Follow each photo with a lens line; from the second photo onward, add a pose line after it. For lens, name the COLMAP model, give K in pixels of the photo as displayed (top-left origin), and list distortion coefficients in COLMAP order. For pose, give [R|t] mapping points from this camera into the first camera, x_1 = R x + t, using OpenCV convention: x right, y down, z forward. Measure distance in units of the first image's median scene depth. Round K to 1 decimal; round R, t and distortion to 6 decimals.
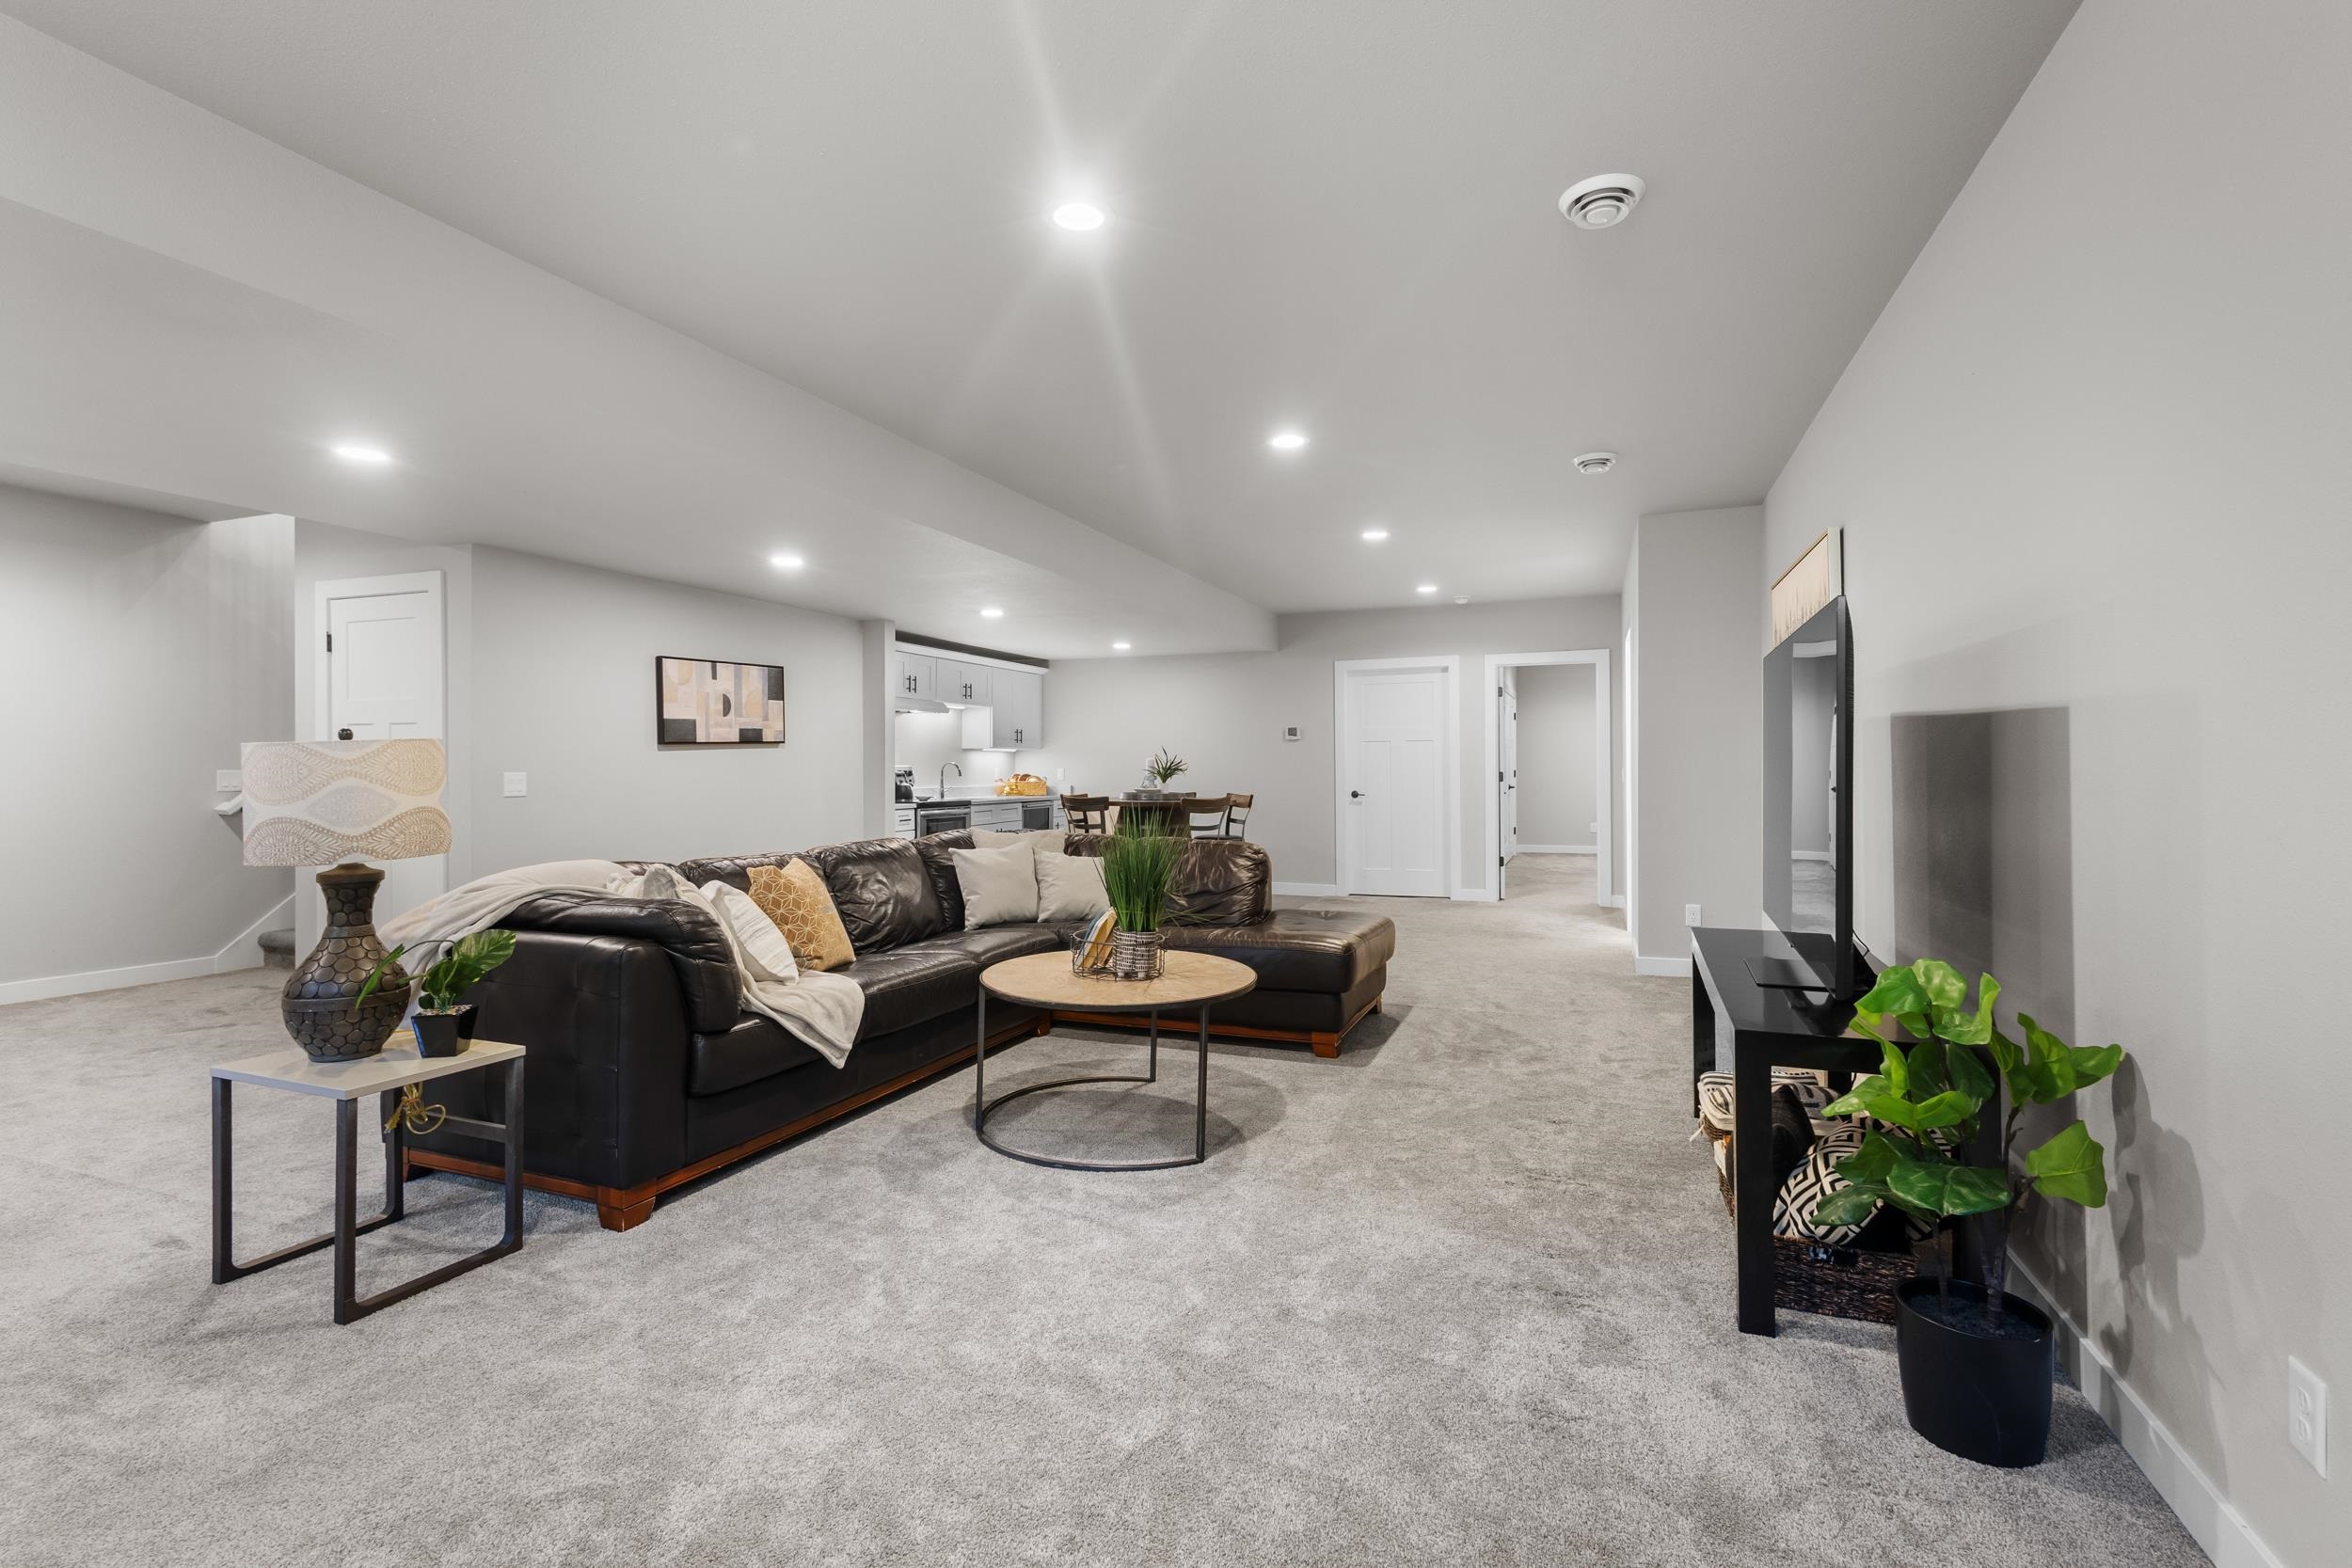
lens RADIAL K [[1084.6, 0, 1174.0], [0, 1084.6, 774.7], [0, 0, 1]] dist [0.009482, -0.002662]
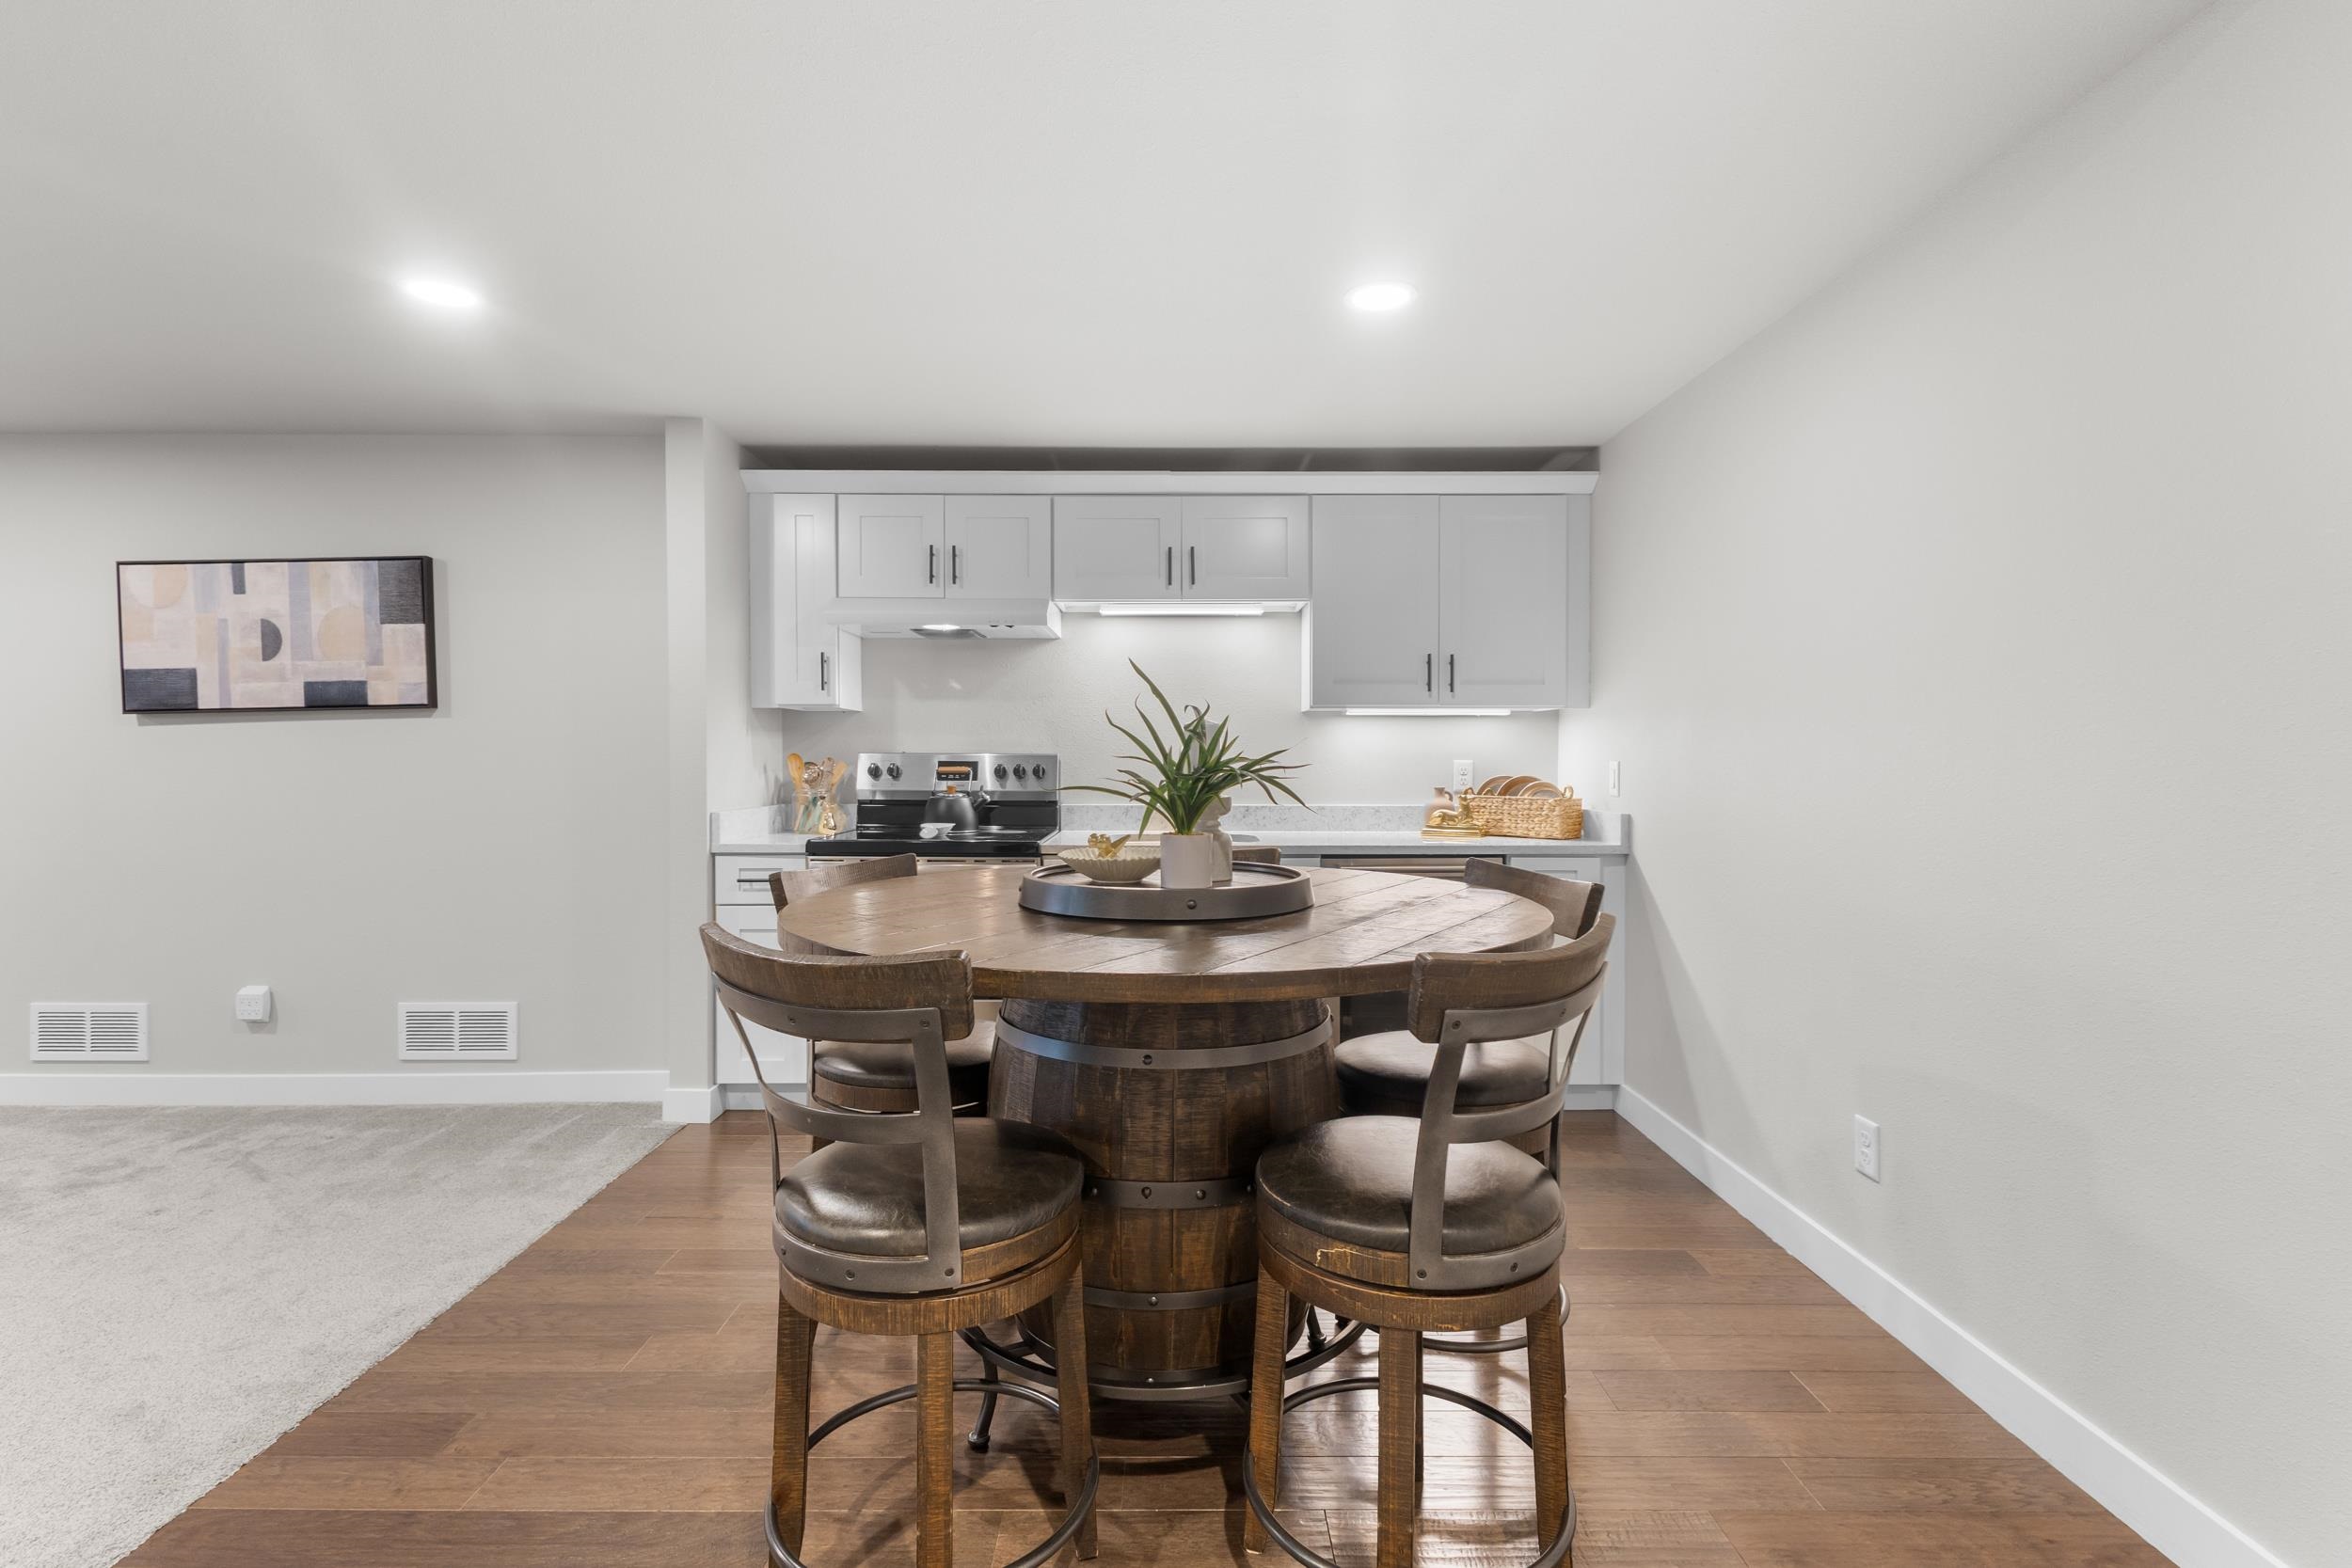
lens RADIAL K [[1084.6, 0, 1181.6], [0, 1084.6, 770.0], [0, 0, 1]] dist [0.009482, -0.002662]
pose [[0.362269, 0.008771, -0.932032, 0.327419], [-0.008348, 0.999946, 0.006165, -0.007610], [0.932036, 0.005548, 0.362323, 1.531779]]
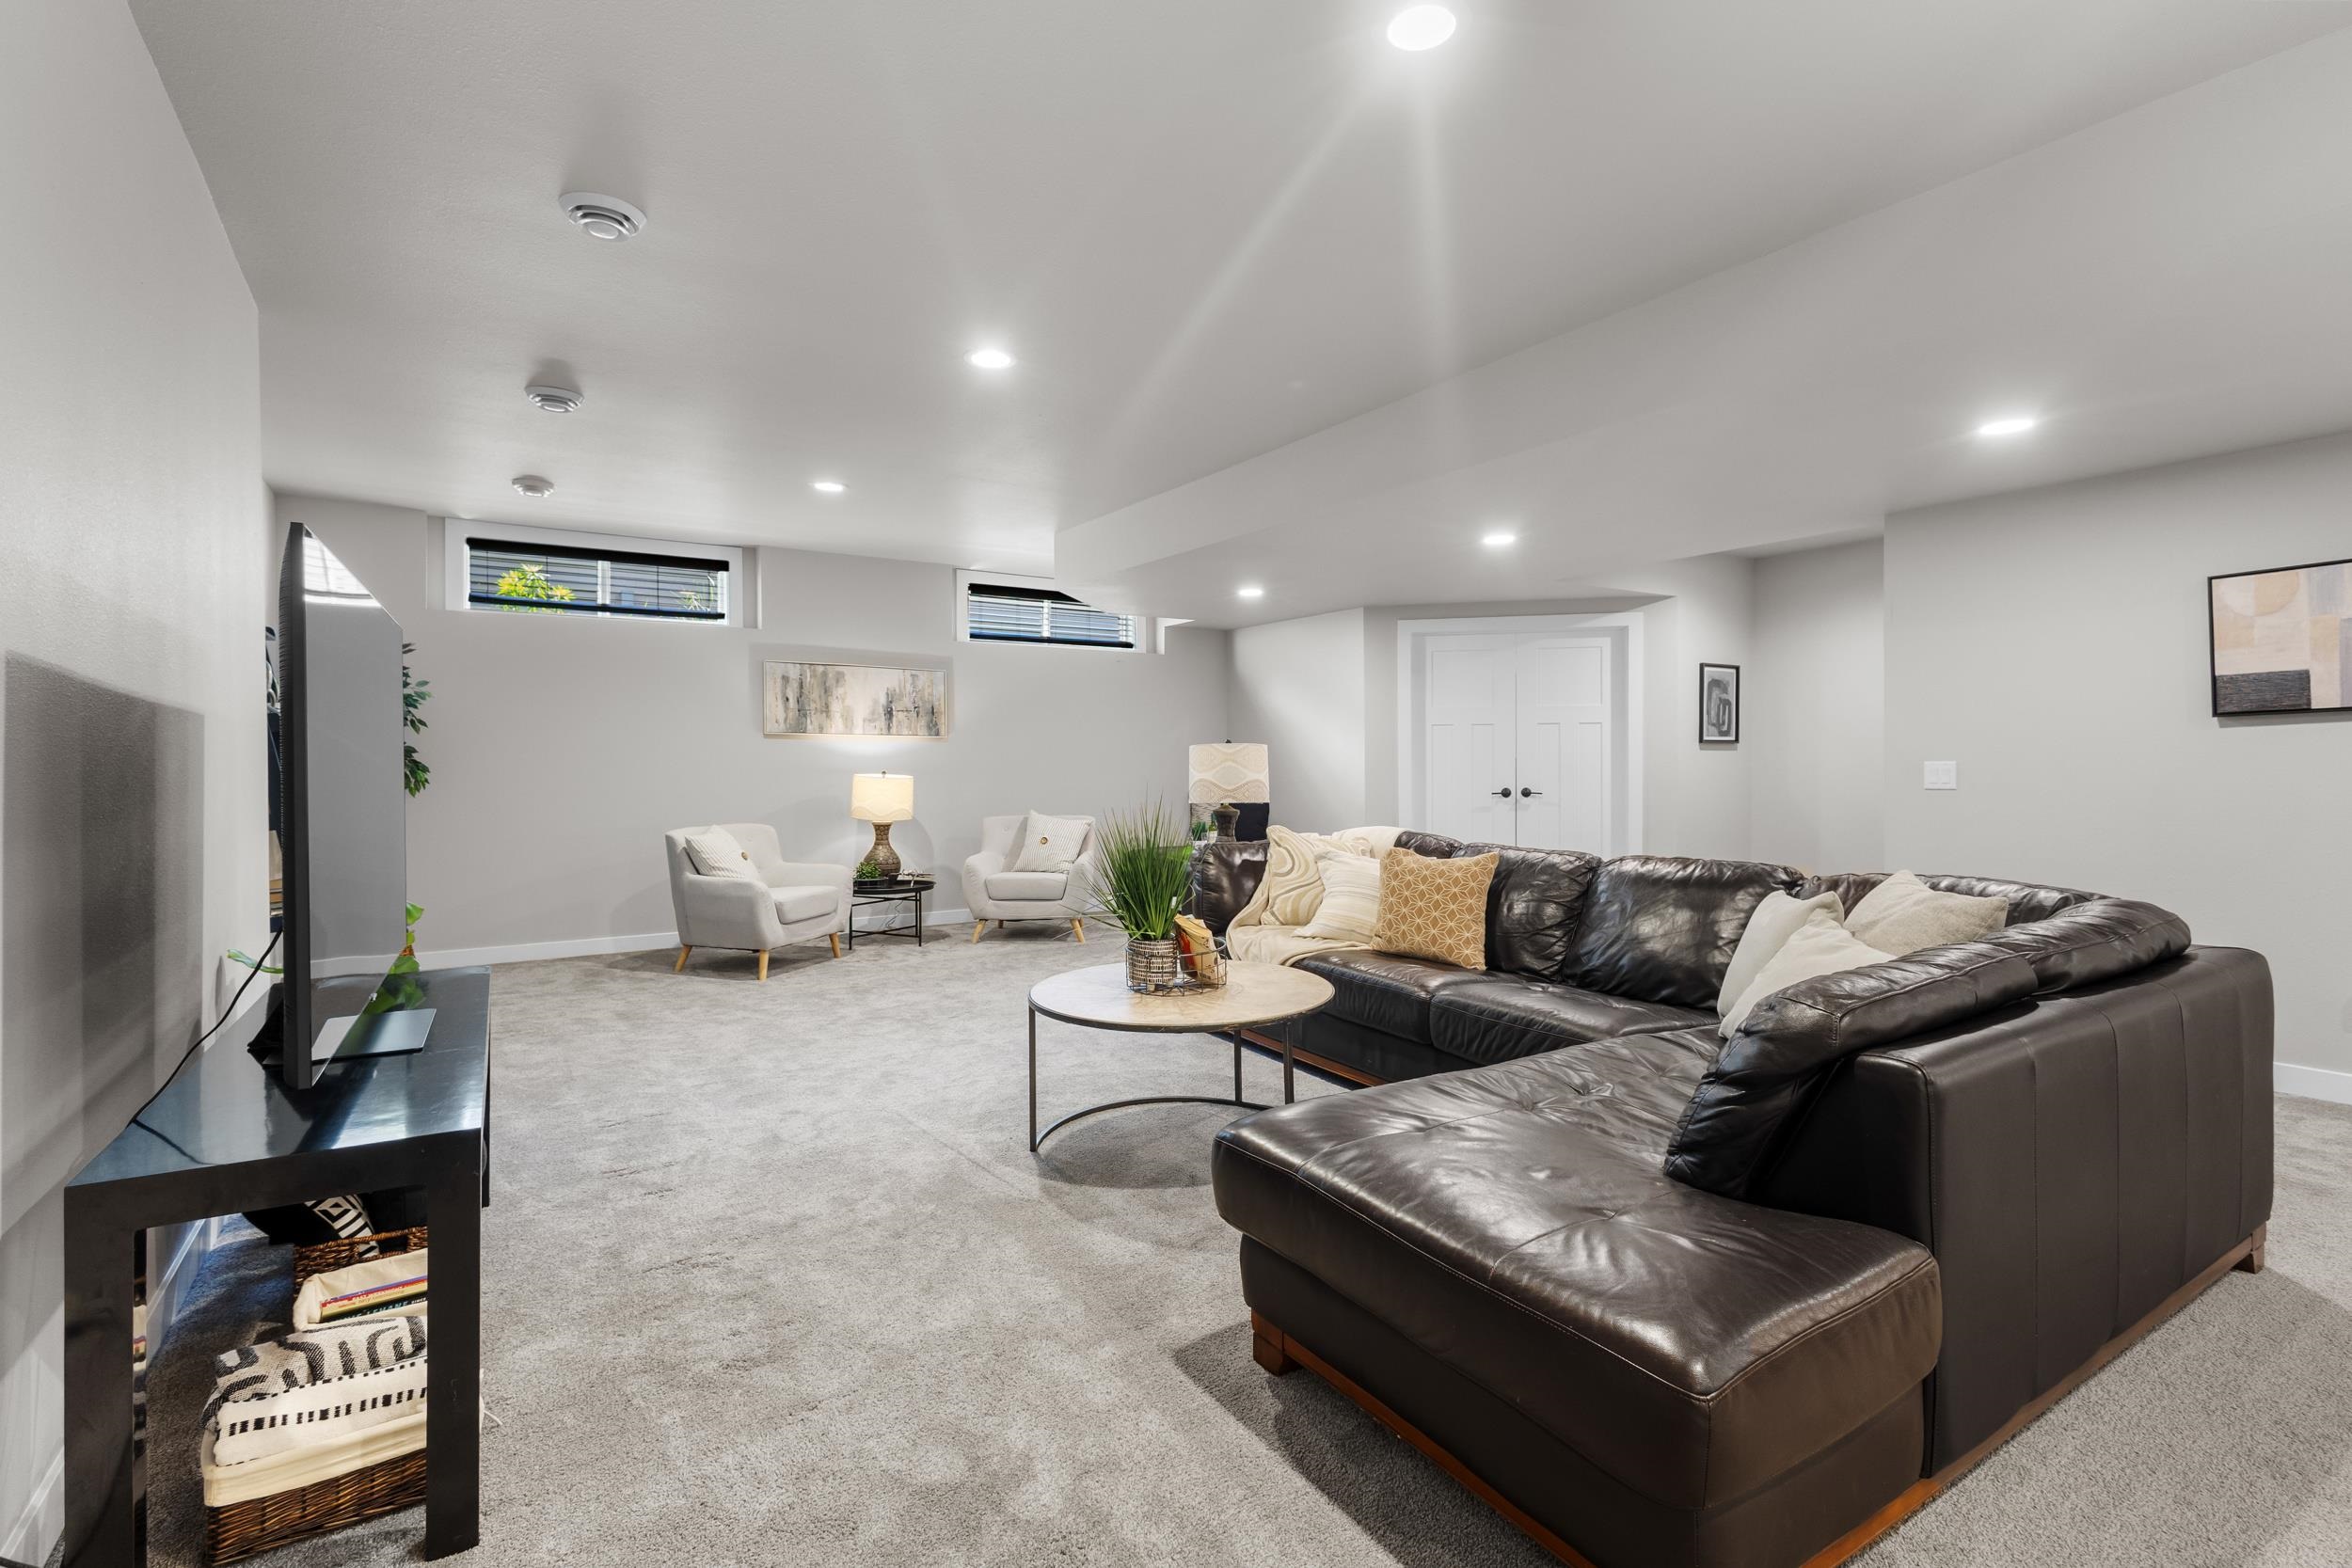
lens RADIAL K [[1084.6, 0, 1179.0], [0, 1084.6, 776.4], [0, 0, 1]] dist [0.009482, -0.002662]
pose [[-0.583575, 0.012883, -0.811957, 0.458968], [-0.000410, 0.999869, 0.016160, -0.004395], [0.812059, 0.009764, -0.583494, 1.026856]]
